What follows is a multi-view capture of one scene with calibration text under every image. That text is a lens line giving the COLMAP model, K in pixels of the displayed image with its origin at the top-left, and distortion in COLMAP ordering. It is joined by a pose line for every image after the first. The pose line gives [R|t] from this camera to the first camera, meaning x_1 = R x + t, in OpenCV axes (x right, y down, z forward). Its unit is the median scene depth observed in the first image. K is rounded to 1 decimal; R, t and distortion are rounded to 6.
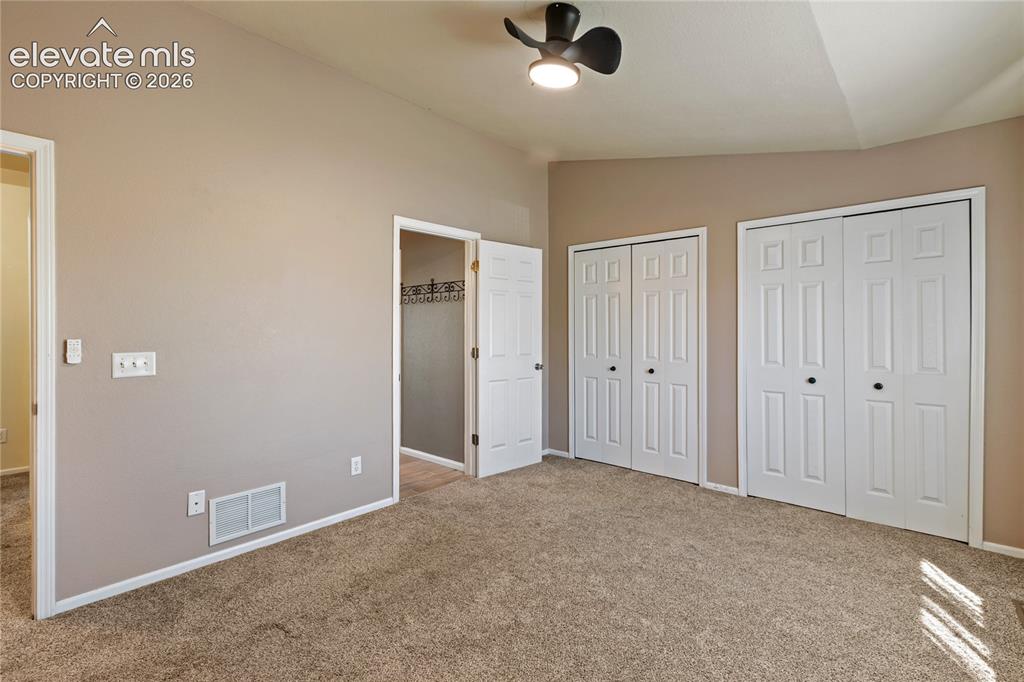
lens RADIAL K [[468.7, 0, 515.2], [0, 468.7, 324.4], [0, 0, 1]] dist [0.001921, 0.000004]
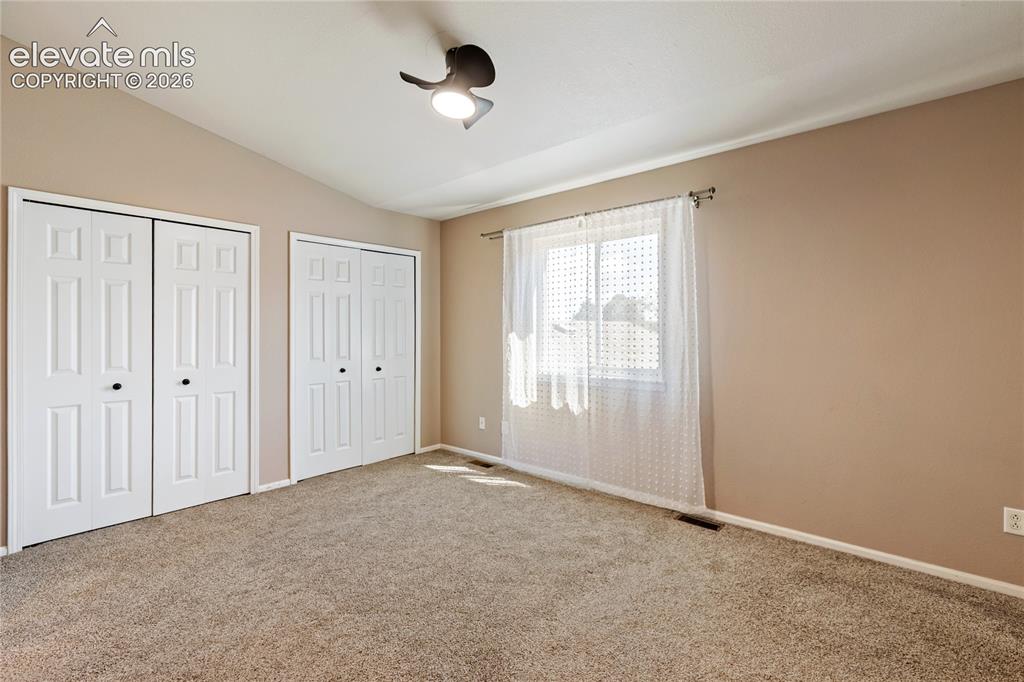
lens RADIAL K [[460.1, 0, 507.5], [0, 460.1, 337.3], [0, 0, 1]] dist [-0.000984, 0.000023]
pose [[0.008790, -0.014425, 0.999857, -0.560839], [-0.010300, 0.999842, 0.014515, 0.003795], [-0.999908, -0.010426, 0.008640, 0.480653]]
